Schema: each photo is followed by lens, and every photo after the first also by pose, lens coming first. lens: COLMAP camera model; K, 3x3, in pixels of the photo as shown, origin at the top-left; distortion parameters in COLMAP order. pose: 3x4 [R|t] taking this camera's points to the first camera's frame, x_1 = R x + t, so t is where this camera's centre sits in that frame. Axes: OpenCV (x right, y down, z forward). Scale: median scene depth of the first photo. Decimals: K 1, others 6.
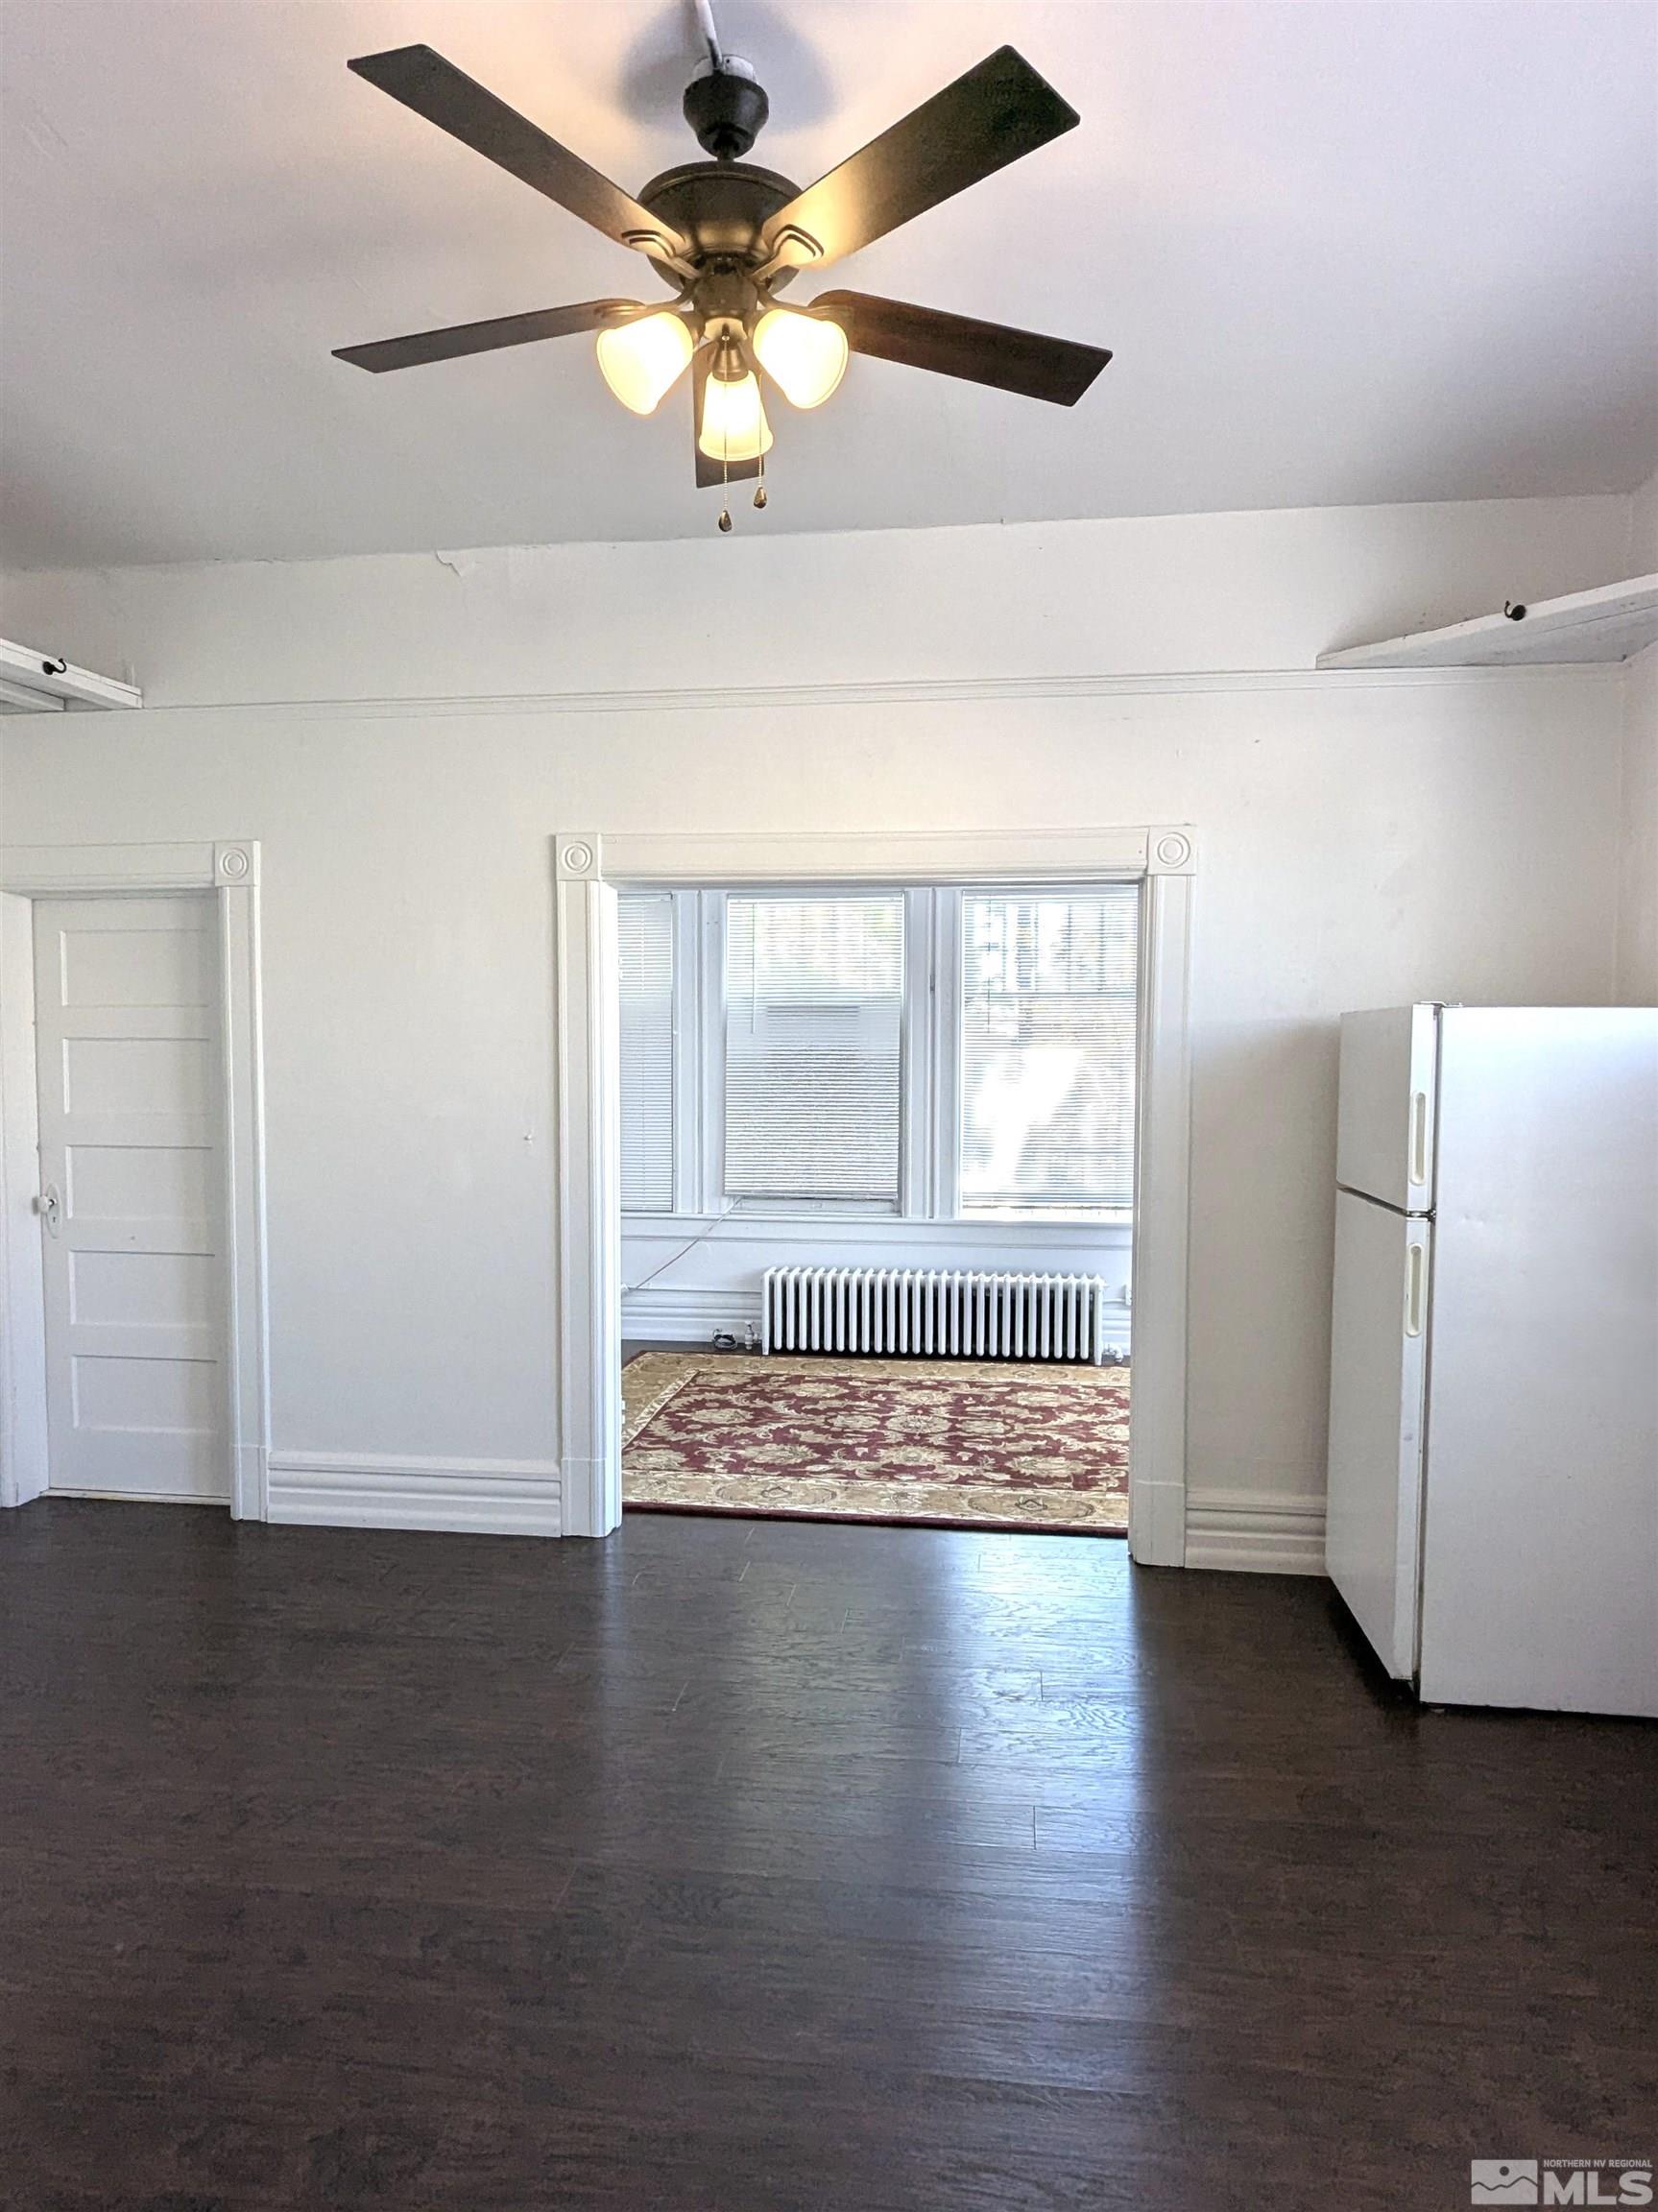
lens RADIAL K [[1308.2, 0, 825.0], [0, 1308.2, 1109.3], [0, 0, 1]] dist [-0.037065, 0.005517]
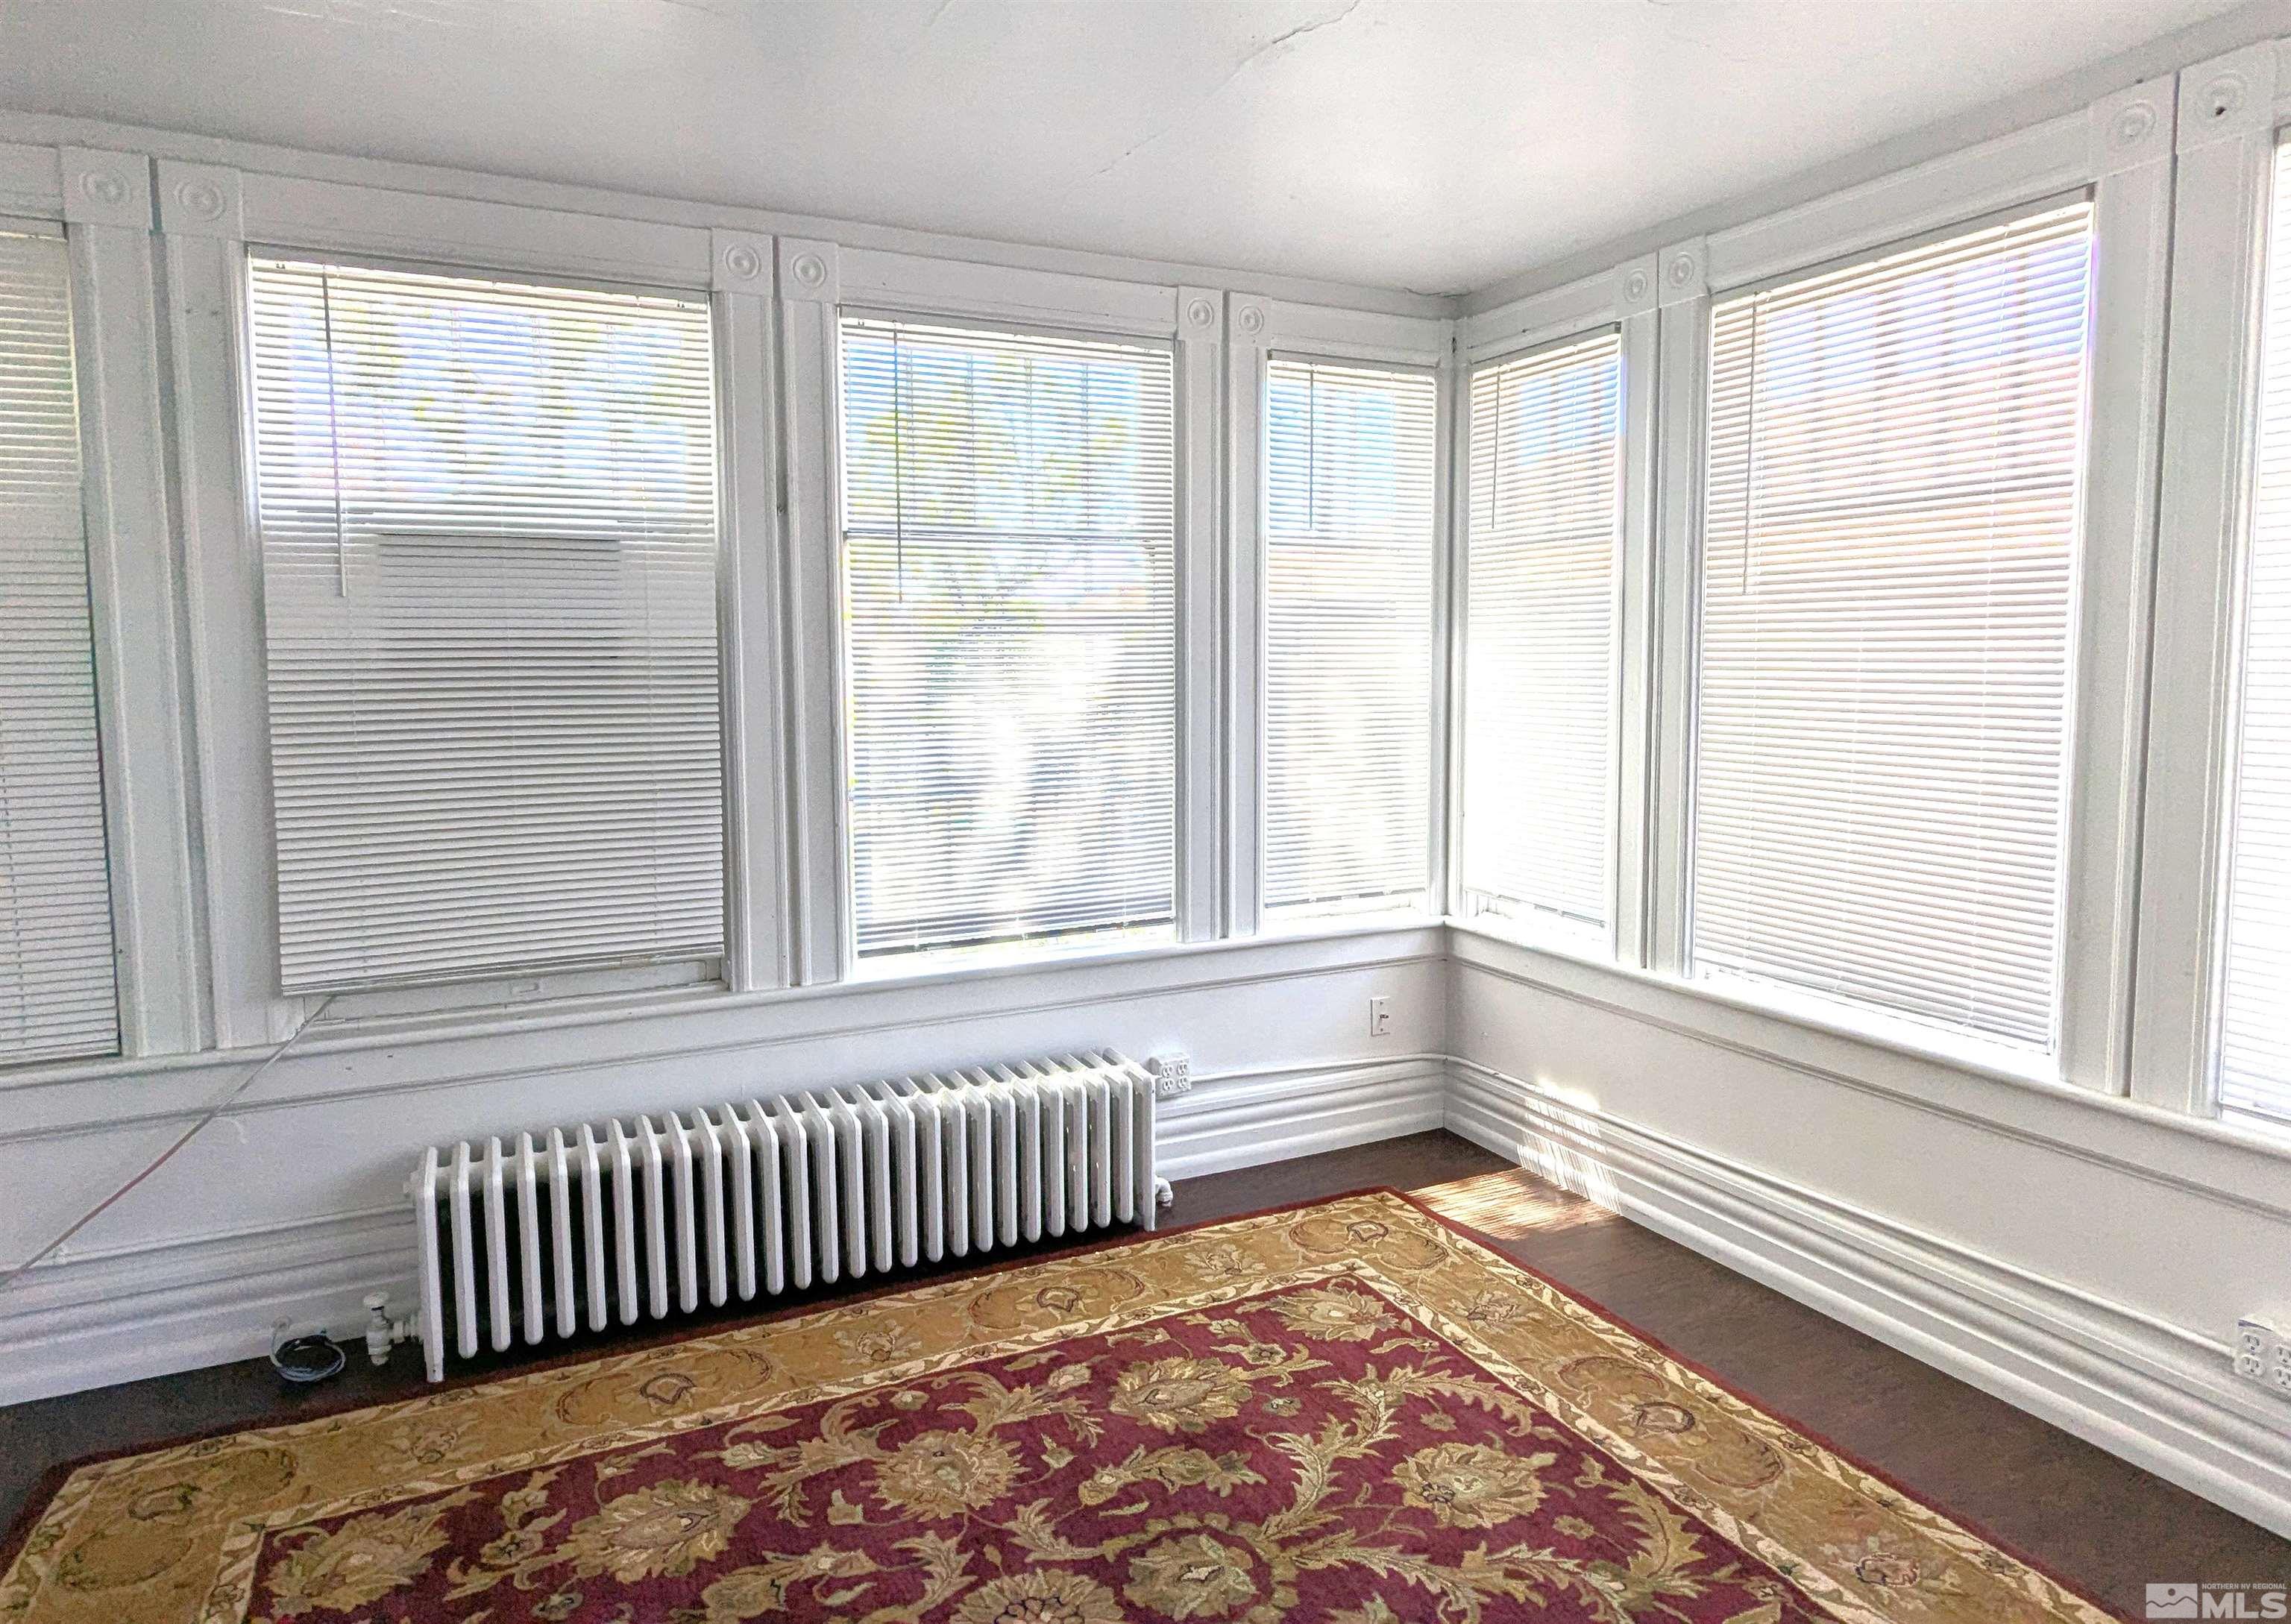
lens RADIAL K [[1373.9, 0, 1150.7], [0, 1373.9, 768.3], [0, 0, 1]] dist [0.004886, 0.000627]
pose [[0.843202, -0.054648, 0.534812, -0.086876], [0.035270, 0.998300, 0.046401, -0.018828], [-0.536438, -0.020263, 0.843696, 0.580173]]
